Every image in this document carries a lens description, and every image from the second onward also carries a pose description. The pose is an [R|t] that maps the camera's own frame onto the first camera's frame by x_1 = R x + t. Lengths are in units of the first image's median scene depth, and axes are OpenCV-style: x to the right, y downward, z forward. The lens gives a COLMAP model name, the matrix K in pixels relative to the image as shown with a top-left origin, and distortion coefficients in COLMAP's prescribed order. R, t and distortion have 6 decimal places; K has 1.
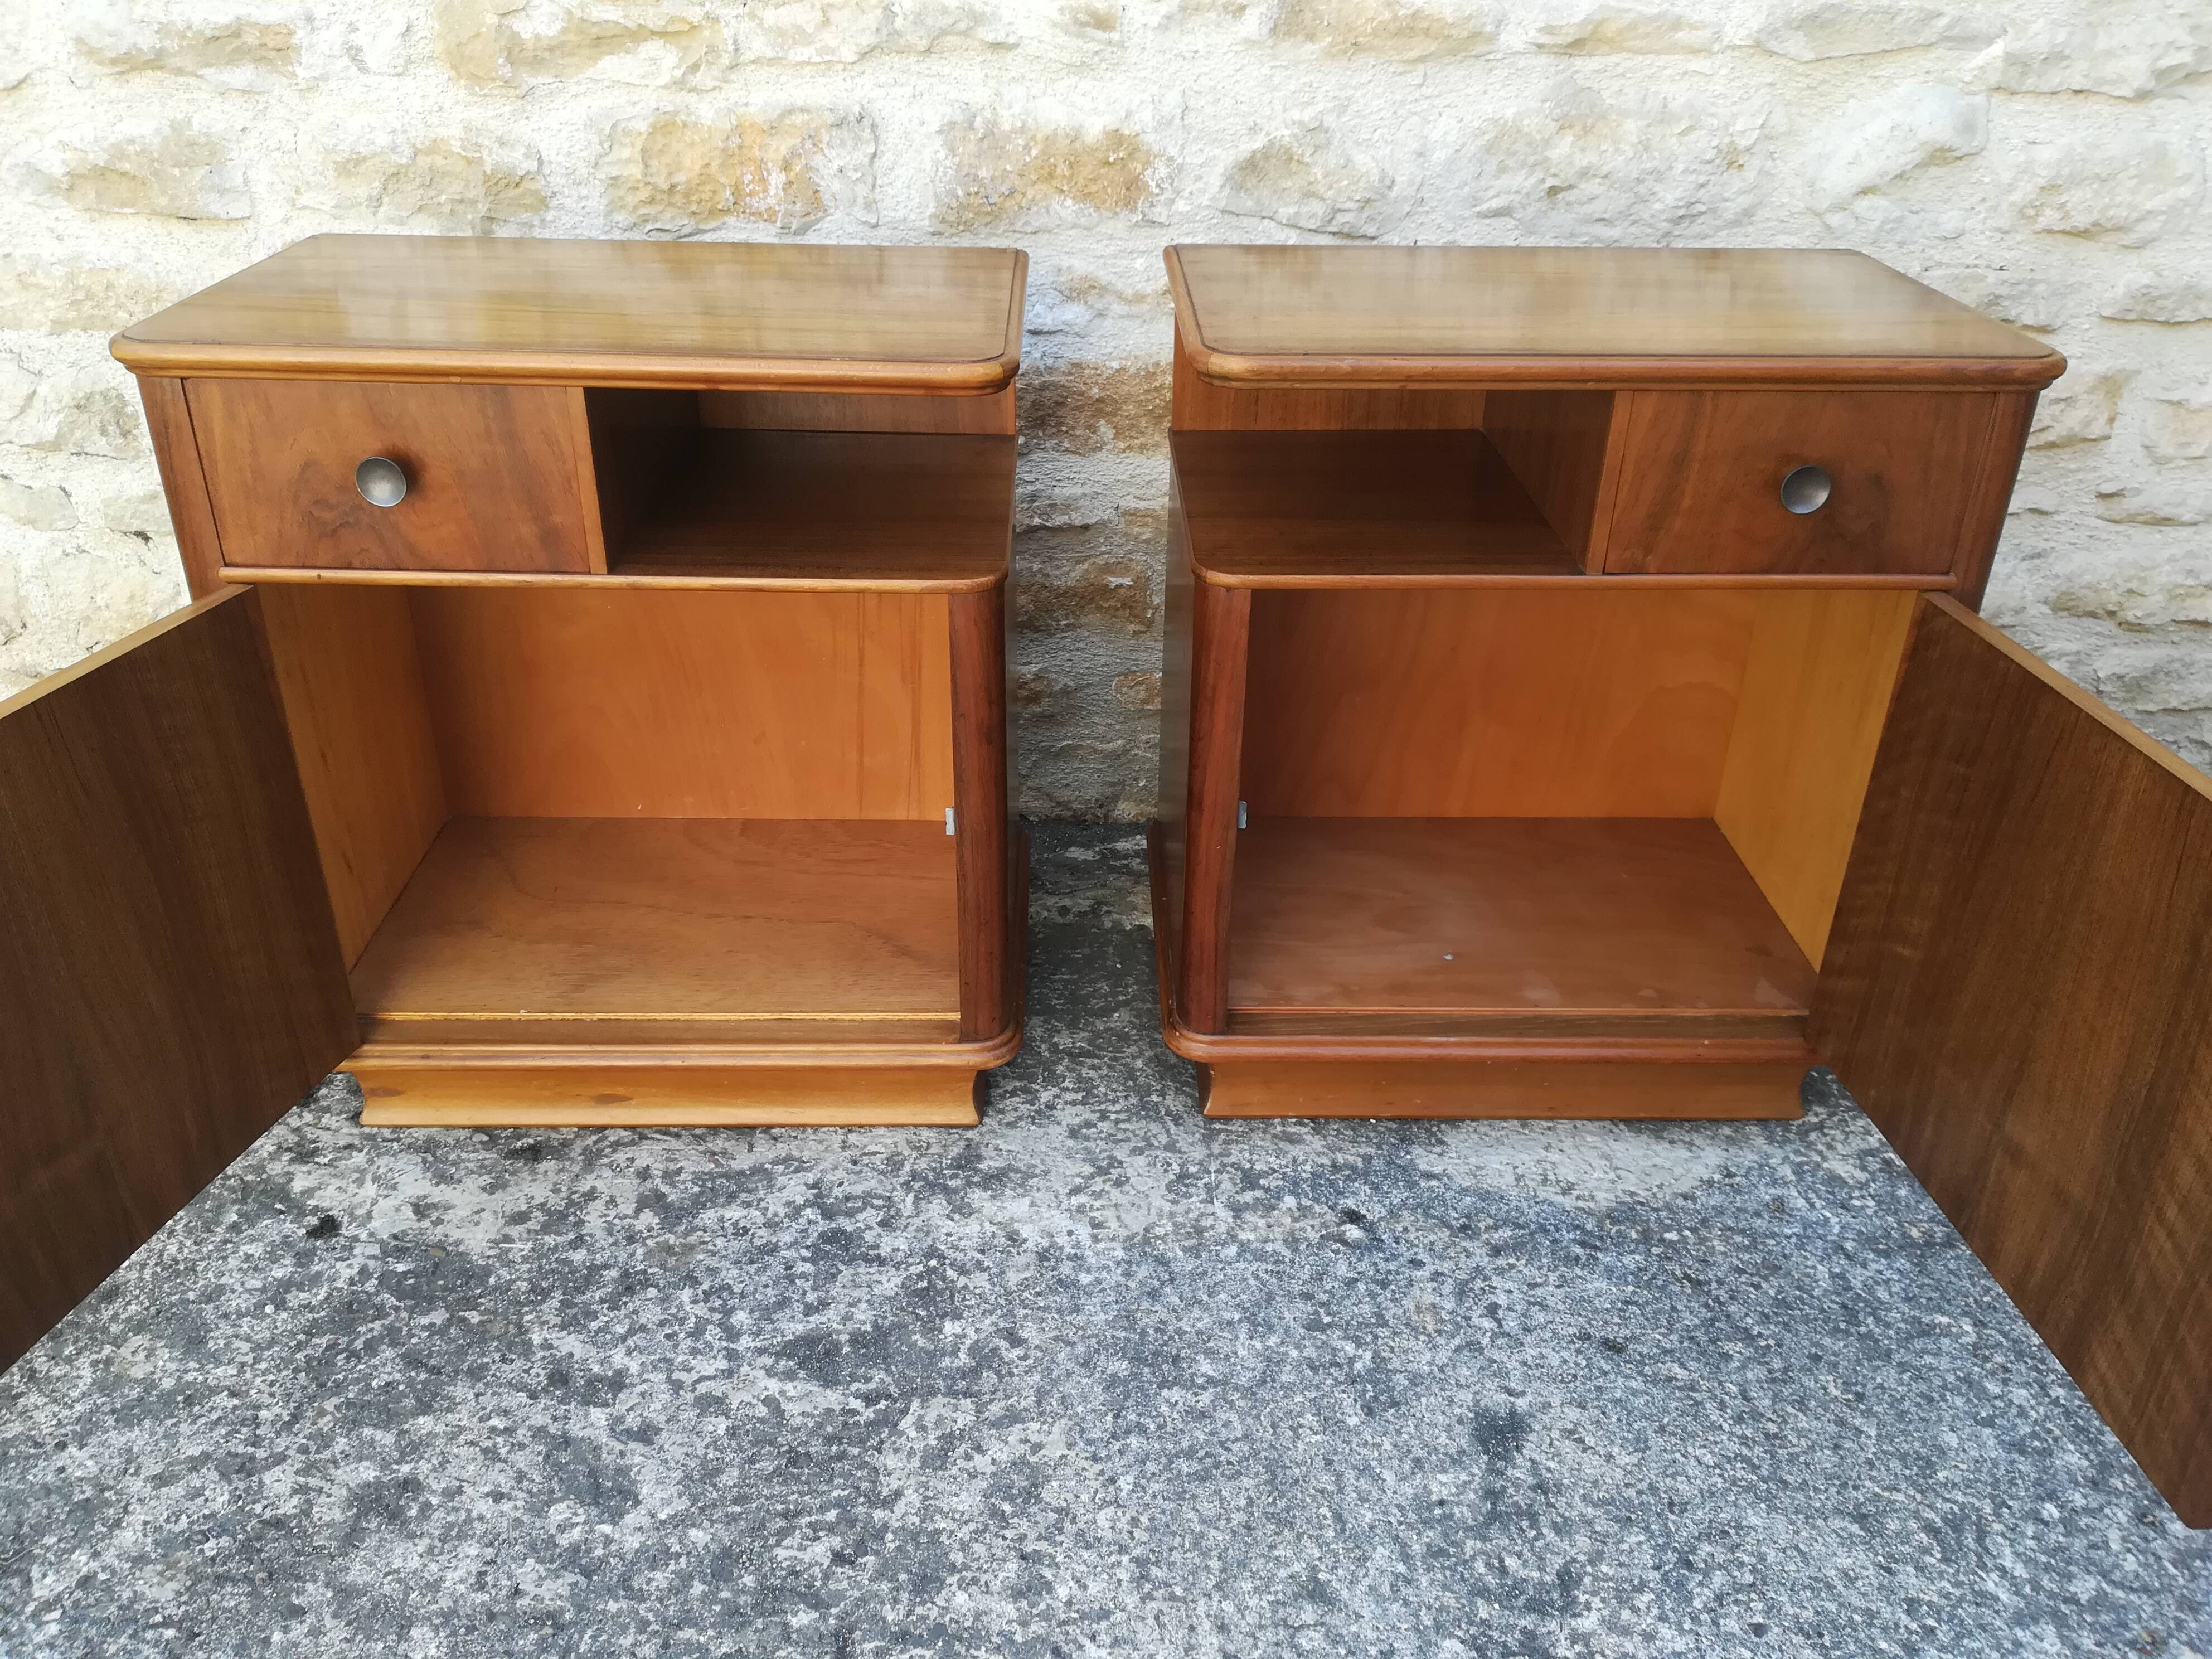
lens RADIAL K [[1723.5, 0, 1106.9], [0, 1723.5, 846.8], [0, 0, 1]] dist [0.051515, -0.077366]
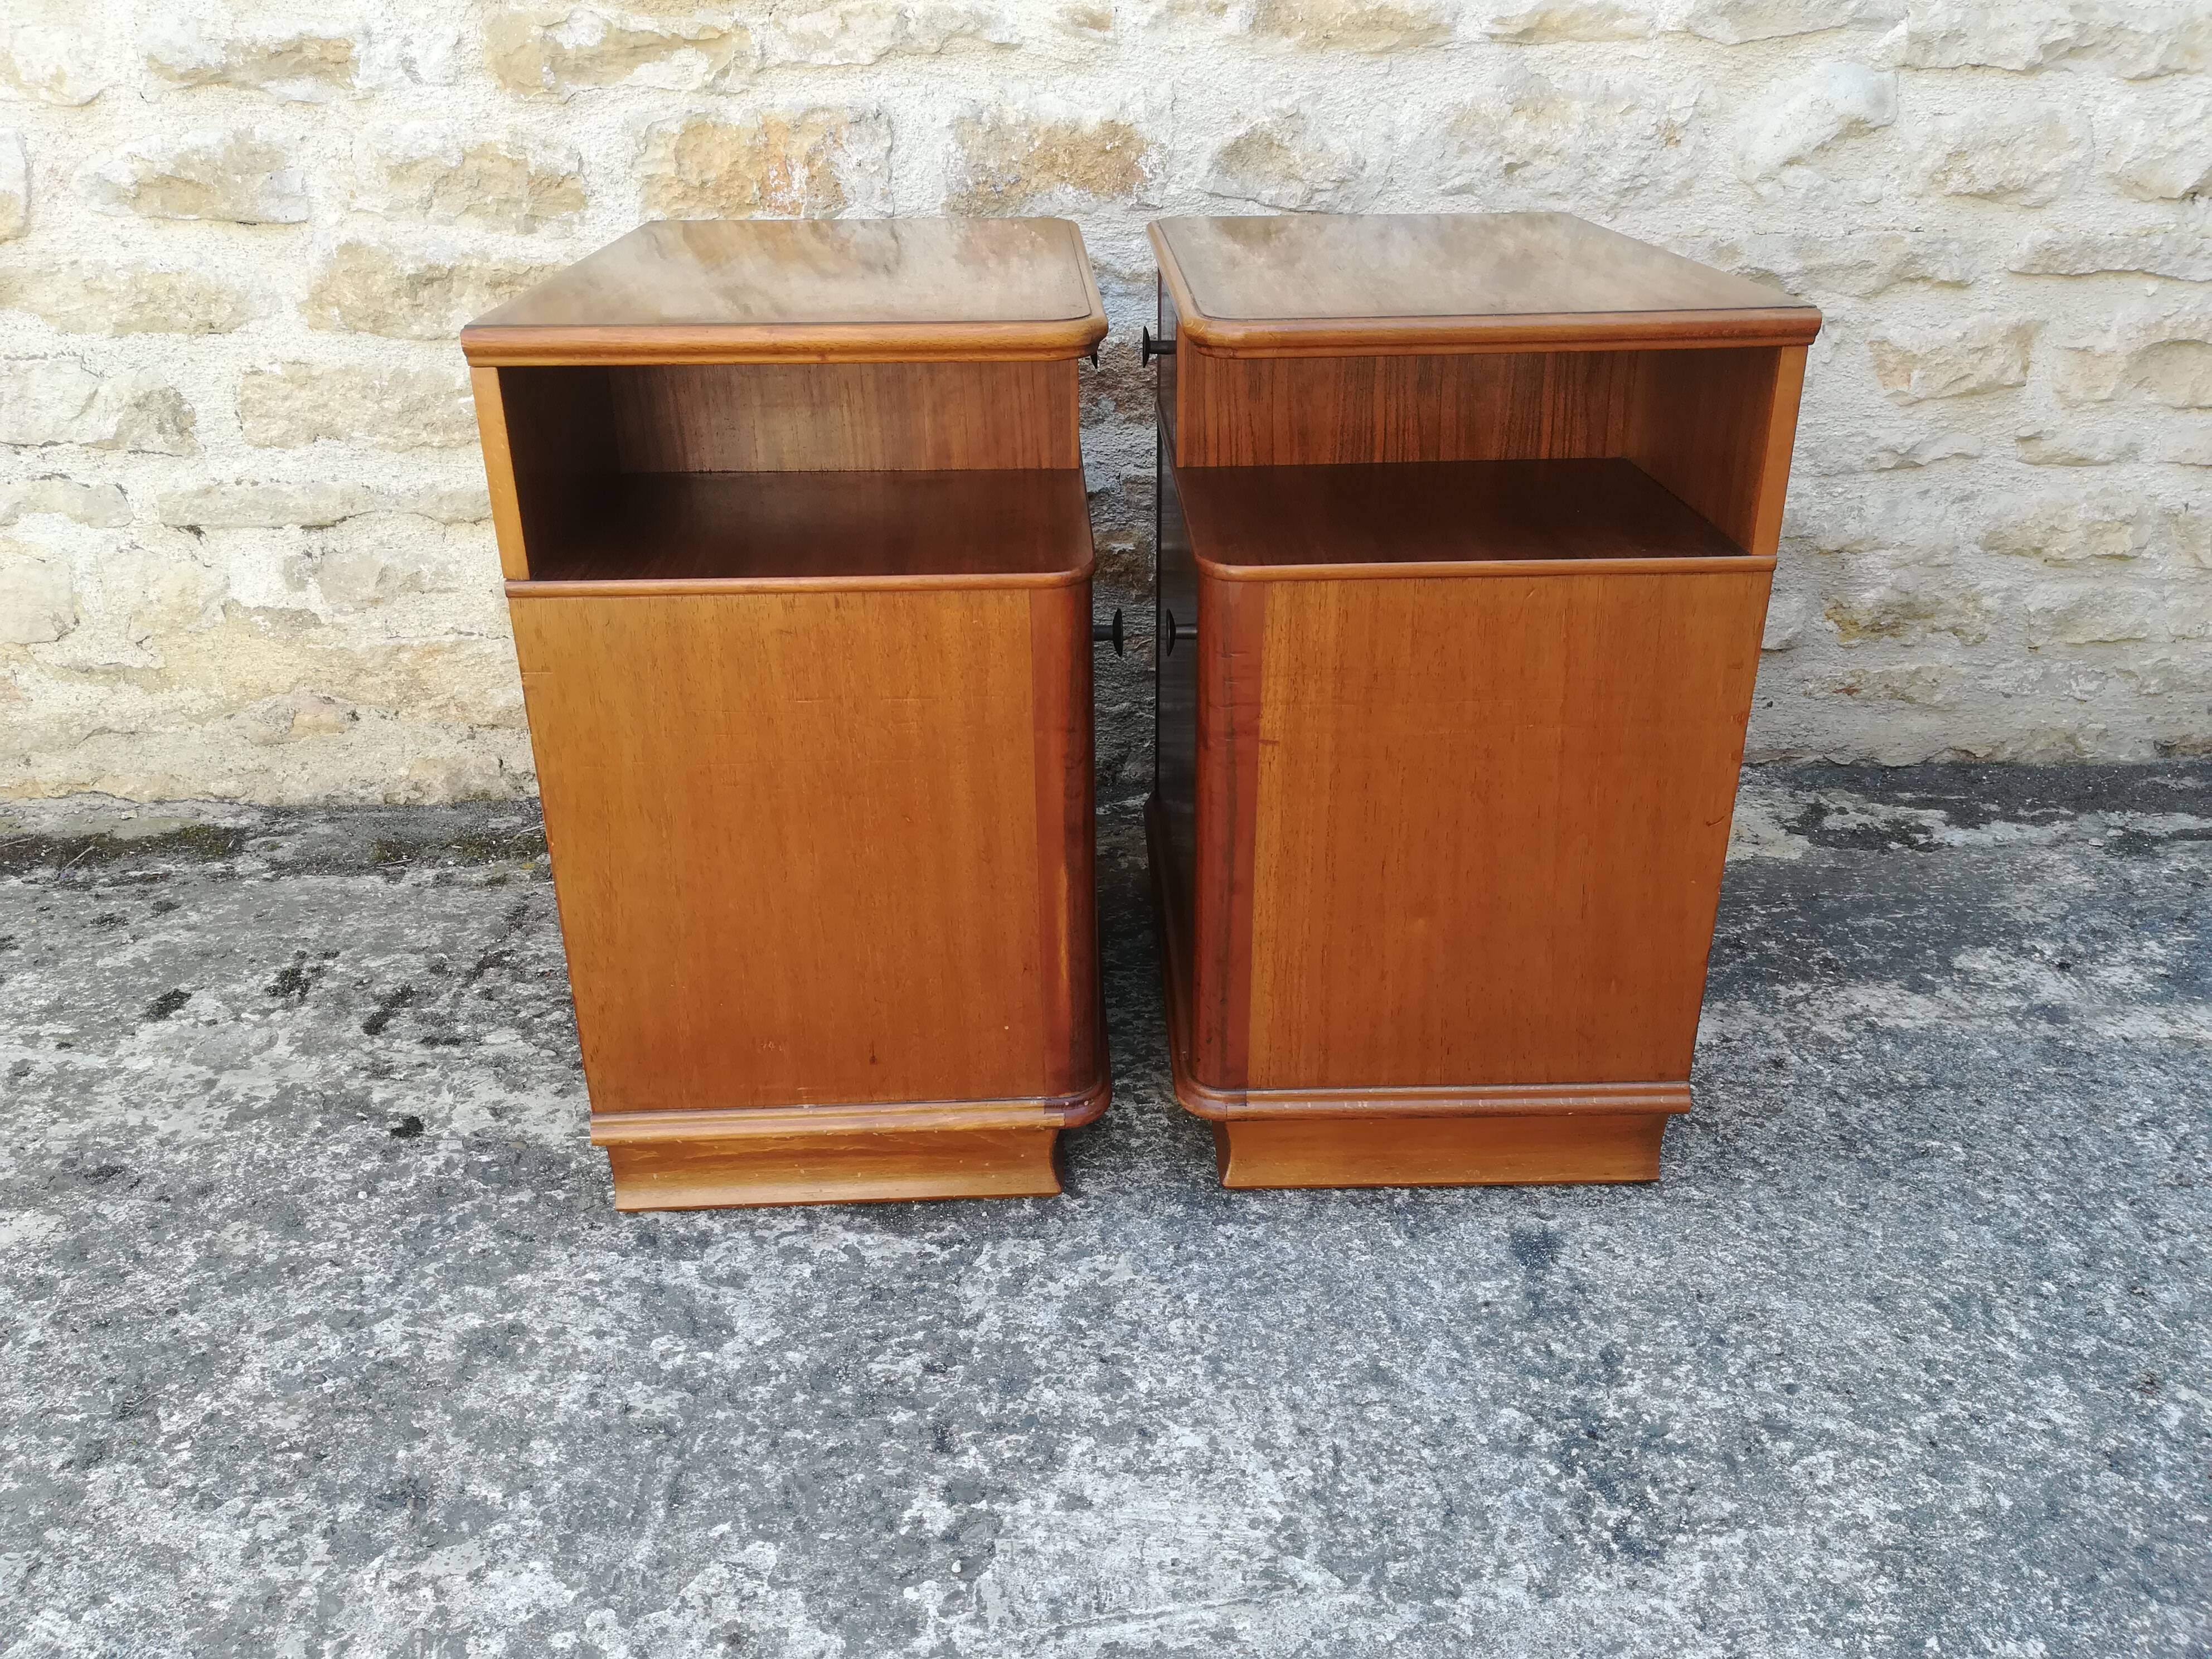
lens RADIAL K [[1716.3, 0, 1109.6], [0, 1716.3, 843.0], [0, 0, 1]] dist [0.060632, -0.087548]
pose [[0.998852, -0.035594, 0.032063, -0.060076], [0.037762, 0.996849, -0.069762, 0.149693], [-0.029479, 0.070893, 0.997048, -0.071831]]
